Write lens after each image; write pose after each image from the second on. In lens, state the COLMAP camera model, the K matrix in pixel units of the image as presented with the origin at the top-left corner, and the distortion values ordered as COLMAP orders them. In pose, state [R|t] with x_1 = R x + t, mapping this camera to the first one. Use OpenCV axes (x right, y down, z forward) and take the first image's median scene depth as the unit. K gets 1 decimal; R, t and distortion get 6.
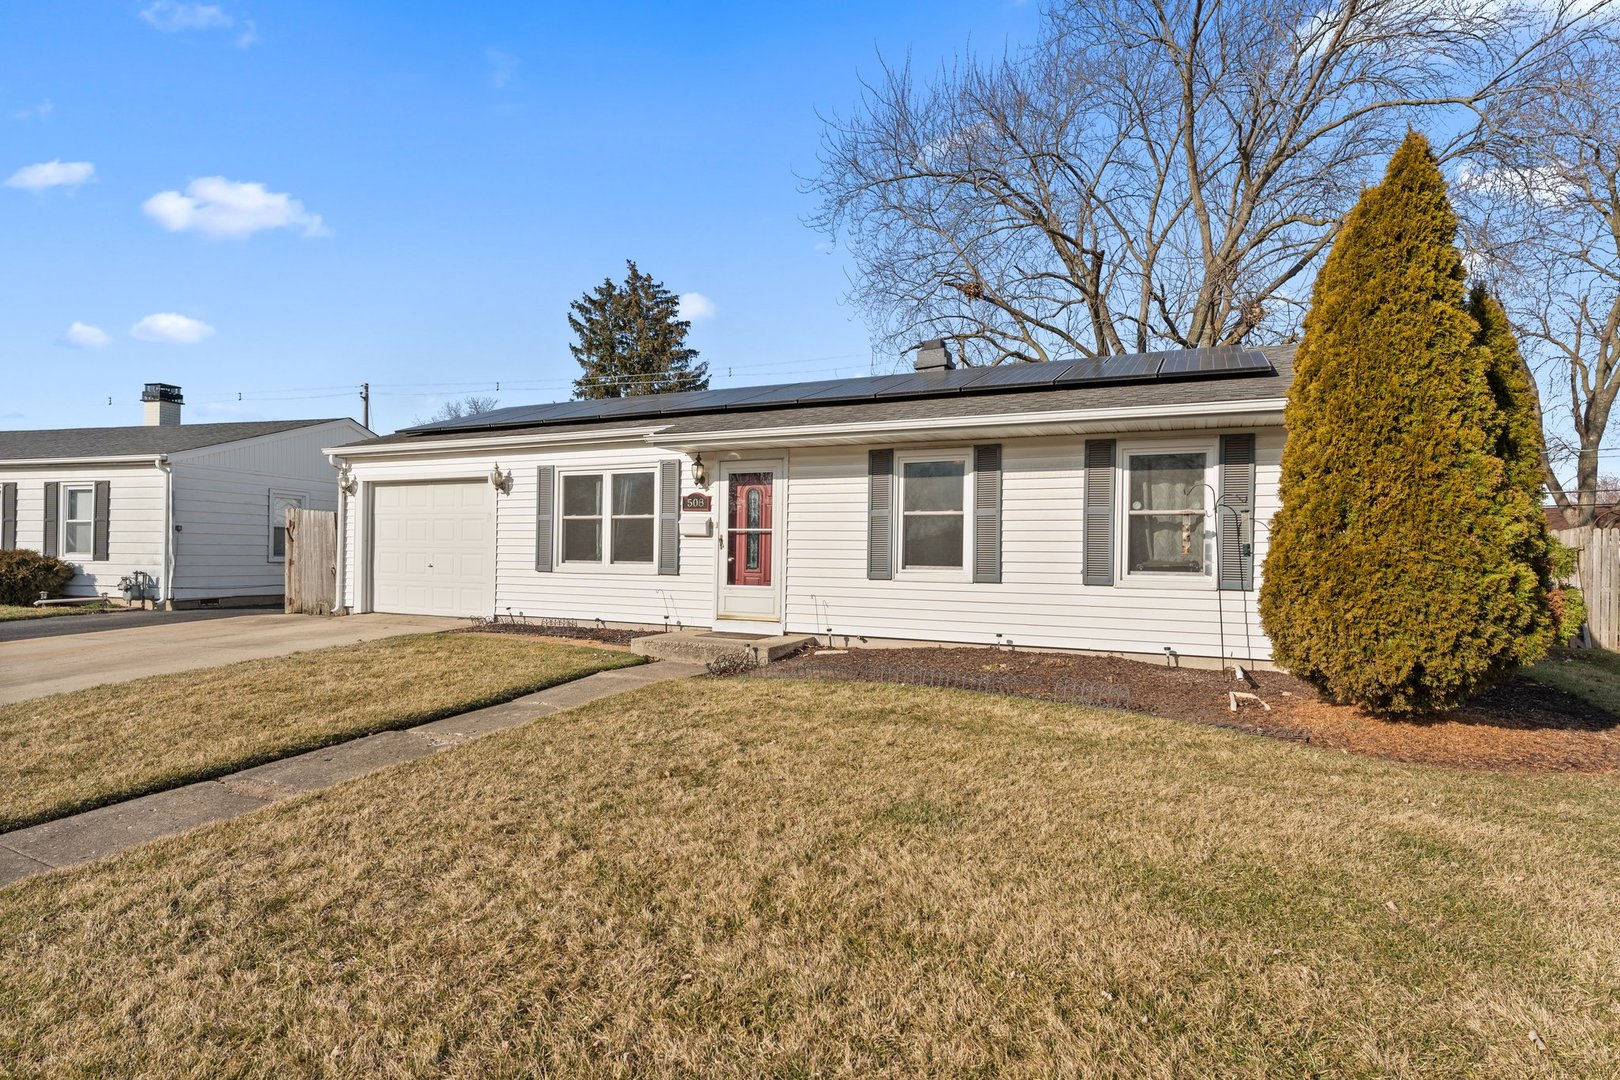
lens RADIAL K [[823.1, 0, 808.6], [0, 823.1, 537.4], [0, 0, 1]] dist [0.005077, 0.000868]
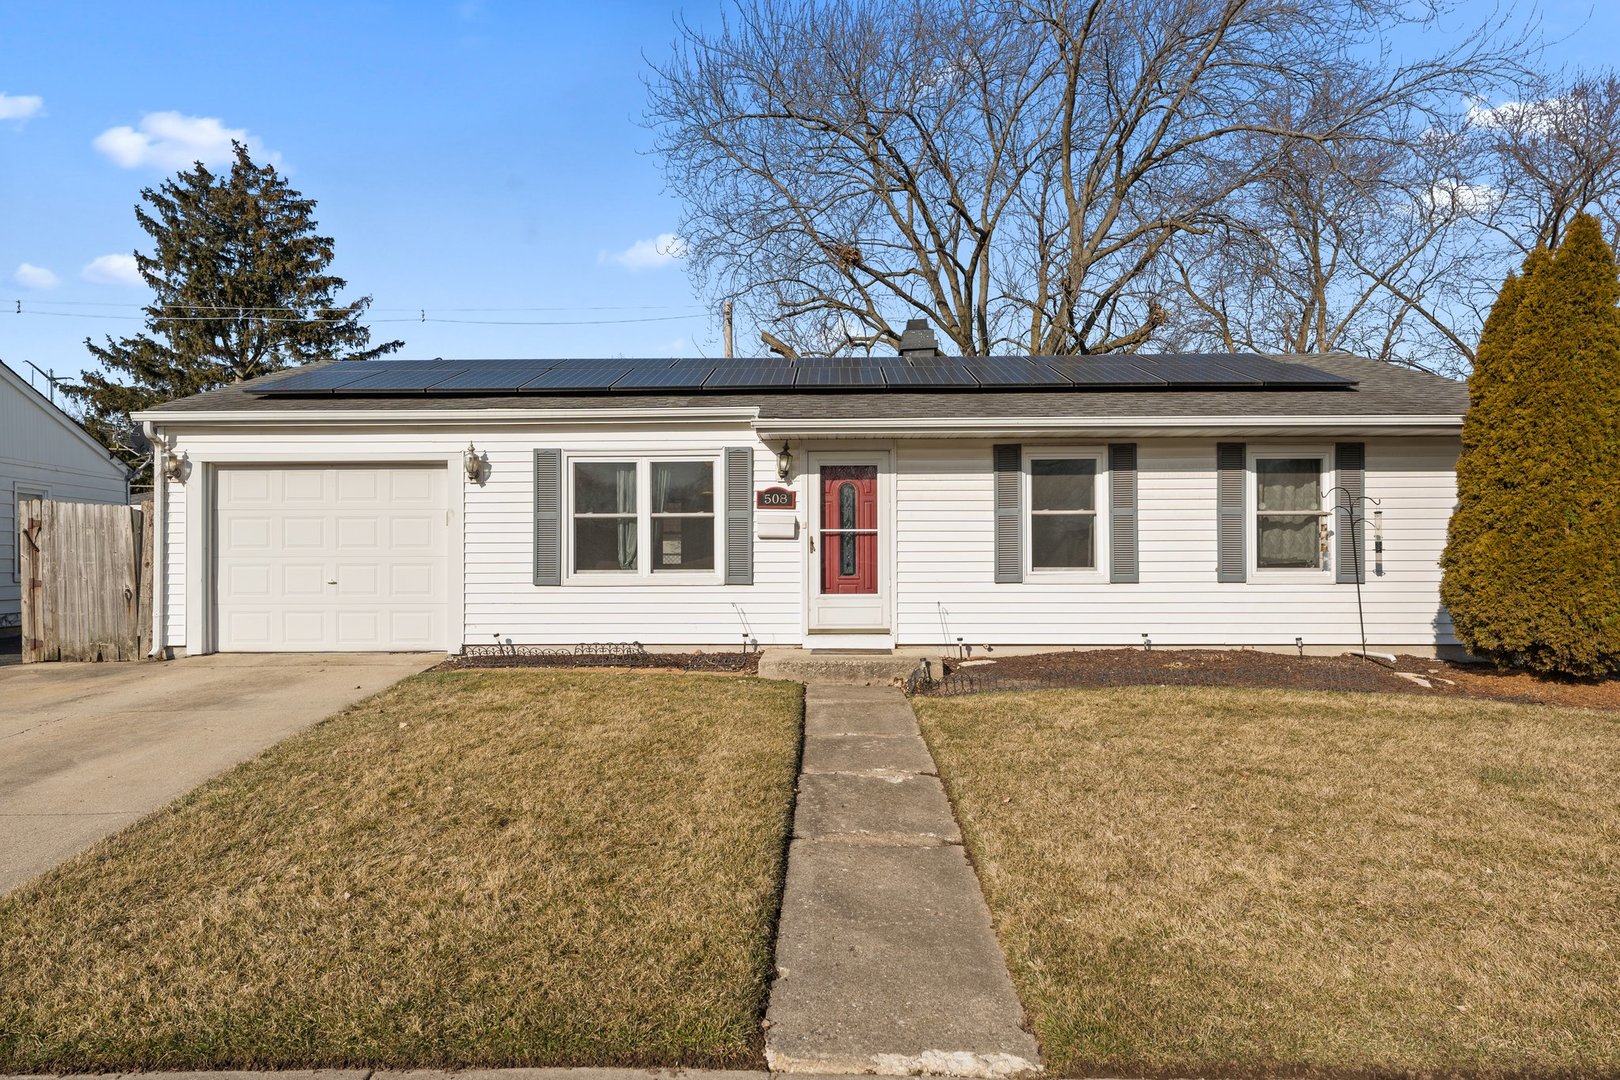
lens RADIAL K [[1010.6, 0, 813.8], [0, 1010.6, 533.3], [0, 0, 1]] dist [0.018752, -0.000679]
pose [[0.914734, -0.008029, 0.403976, -0.525522], [0.007054, 0.999968, 0.003902, -0.010413], [-0.403995, -0.000720, 0.914761, 0.029014]]
